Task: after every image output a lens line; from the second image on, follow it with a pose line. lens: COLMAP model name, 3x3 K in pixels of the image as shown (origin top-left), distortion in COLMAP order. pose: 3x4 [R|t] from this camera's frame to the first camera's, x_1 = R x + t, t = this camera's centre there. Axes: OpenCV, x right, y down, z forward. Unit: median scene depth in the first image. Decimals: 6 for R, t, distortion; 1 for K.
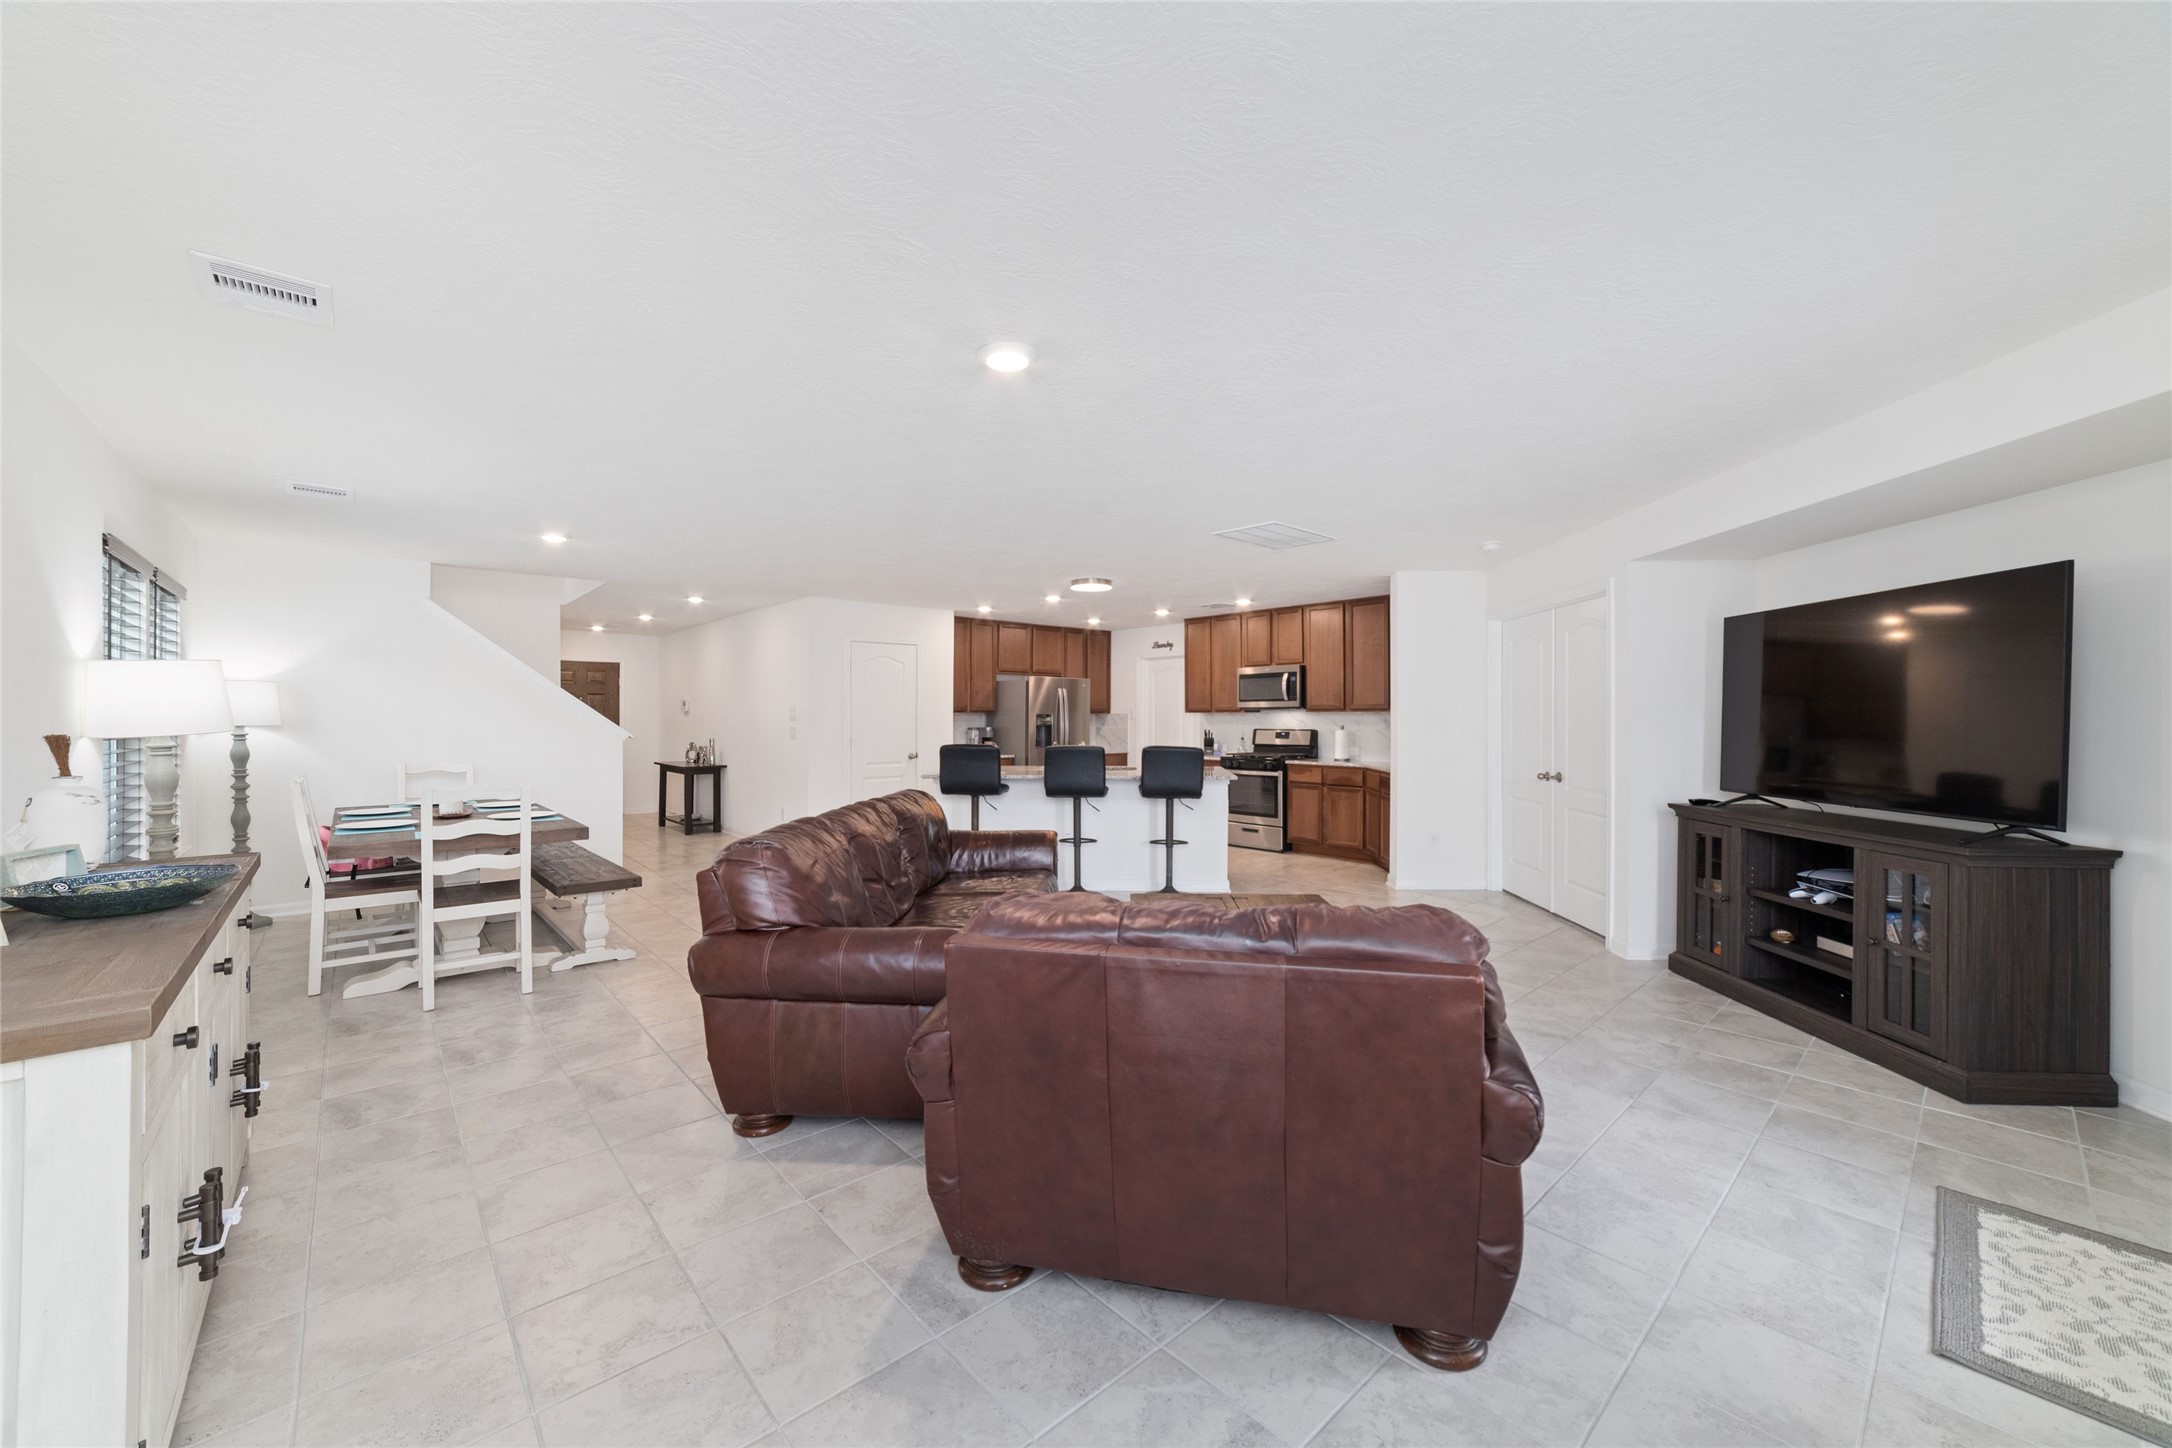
lens RADIAL K [[827.5, 0, 1088.3], [0, 827.5, 730.1], [0, 0, 1]] dist [-0.020435, 0.007157]
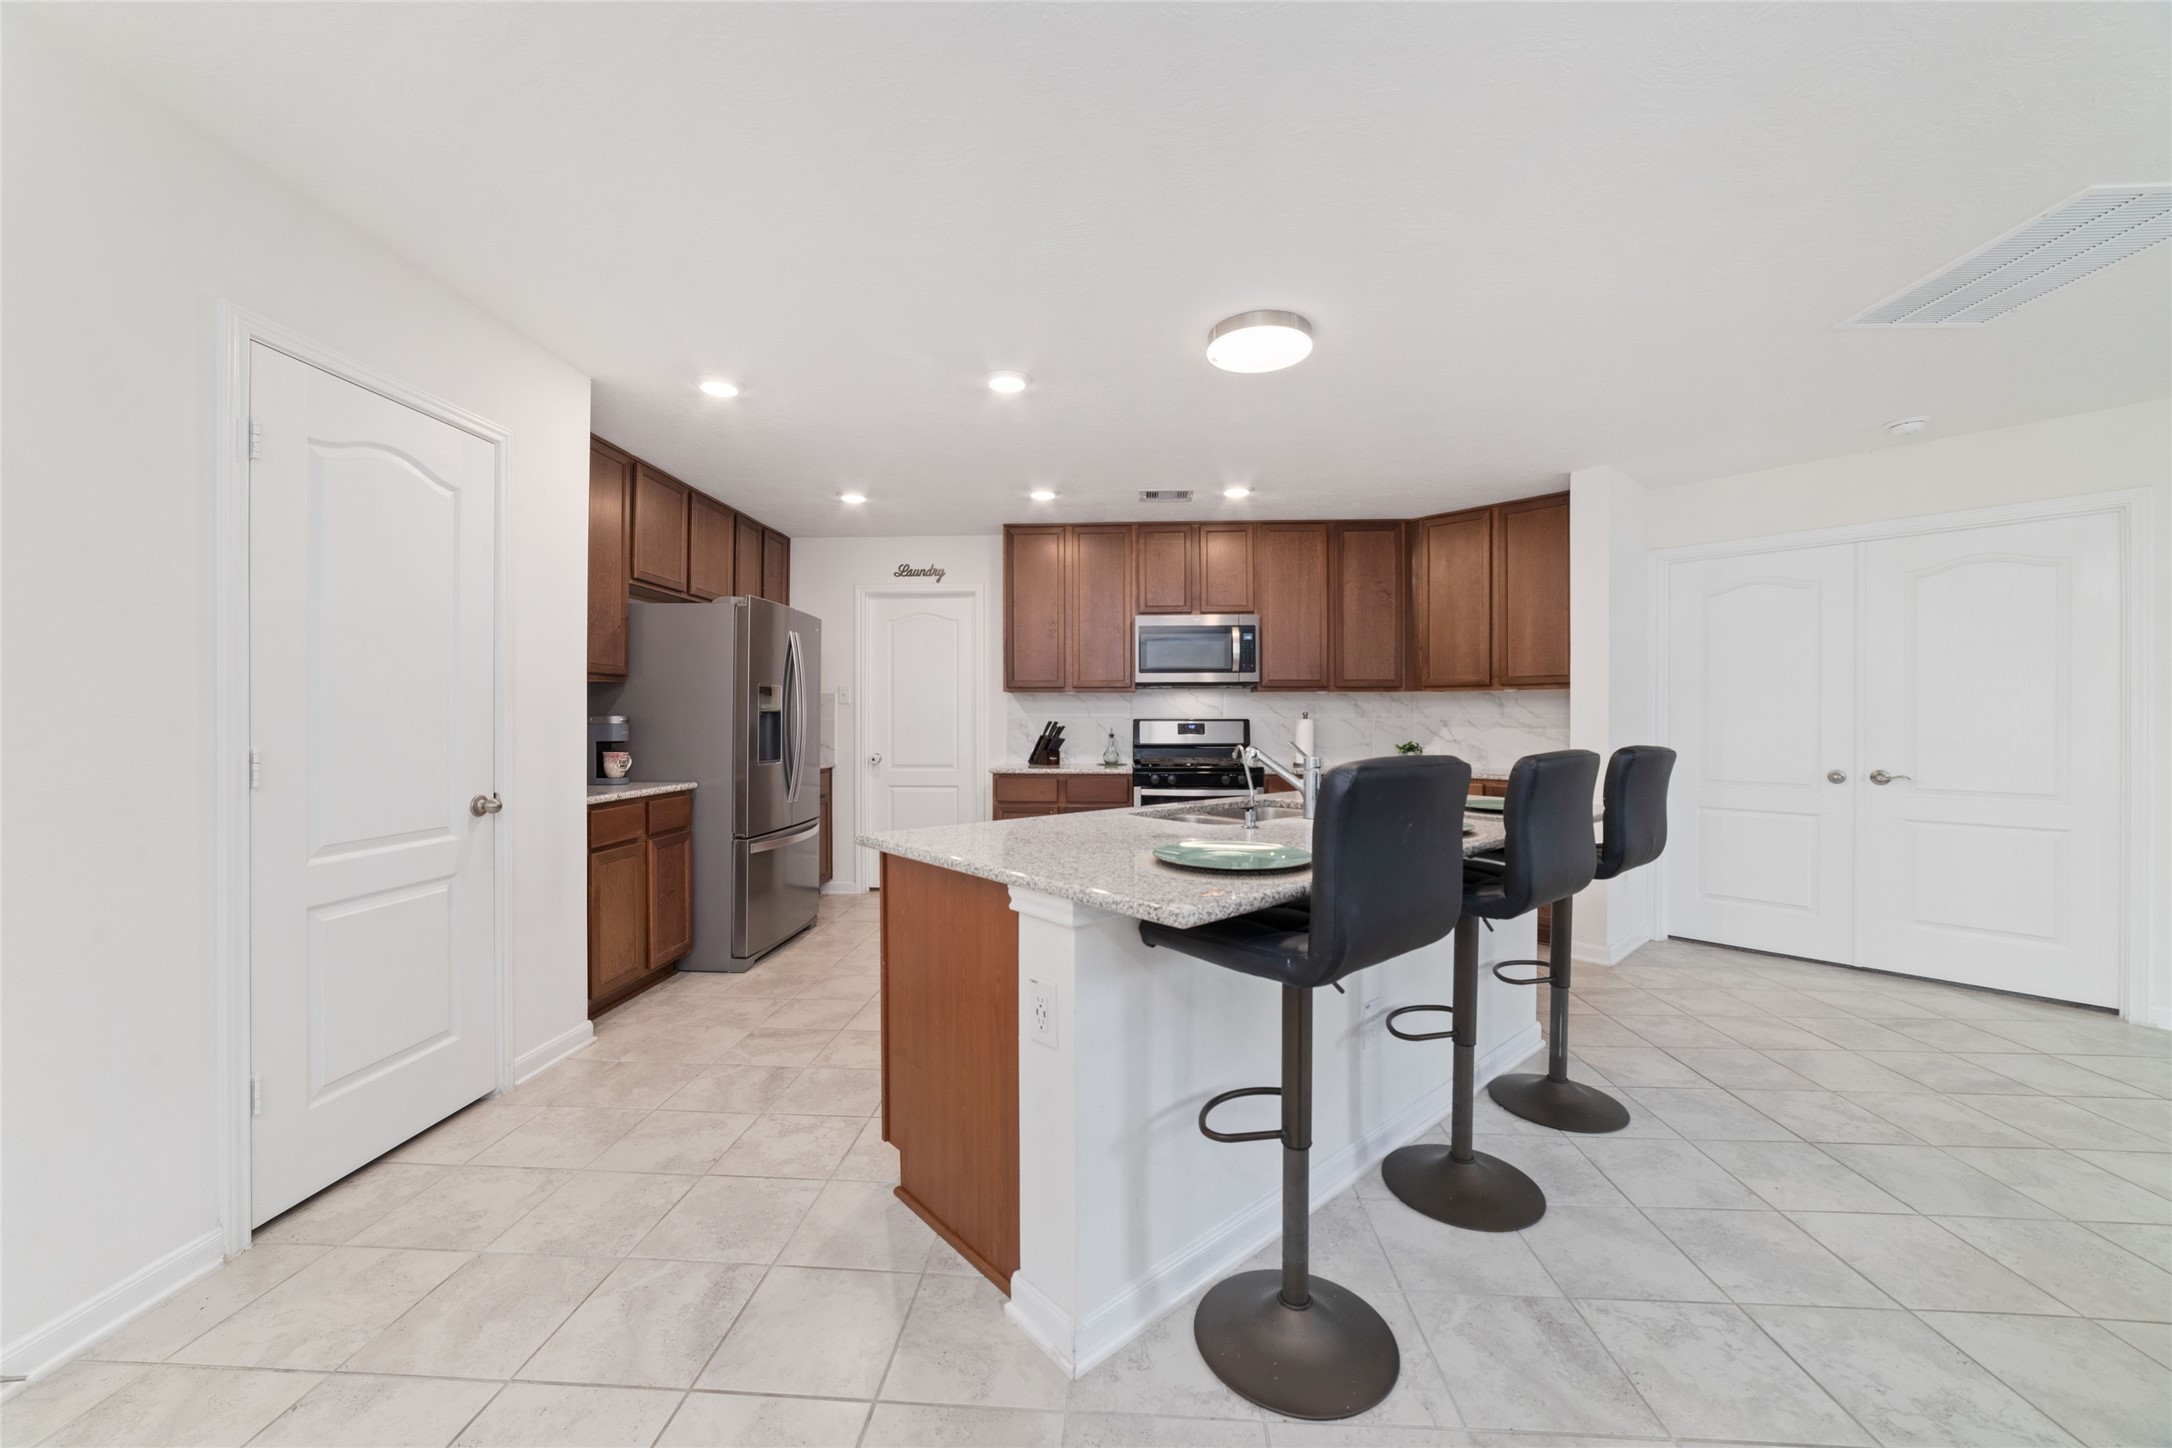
lens RADIAL K [[827.5, 0, 1091.4], [0, 827.5, 715.7], [0, 0, 1]] dist [-0.020435, 0.007157]
pose [[0.706397, 0.004852, 0.707800, -0.275388], [0.009709, 0.999816, -0.016544, 0.006117], [-0.707750, 0.018559, 0.706219, 0.649392]]
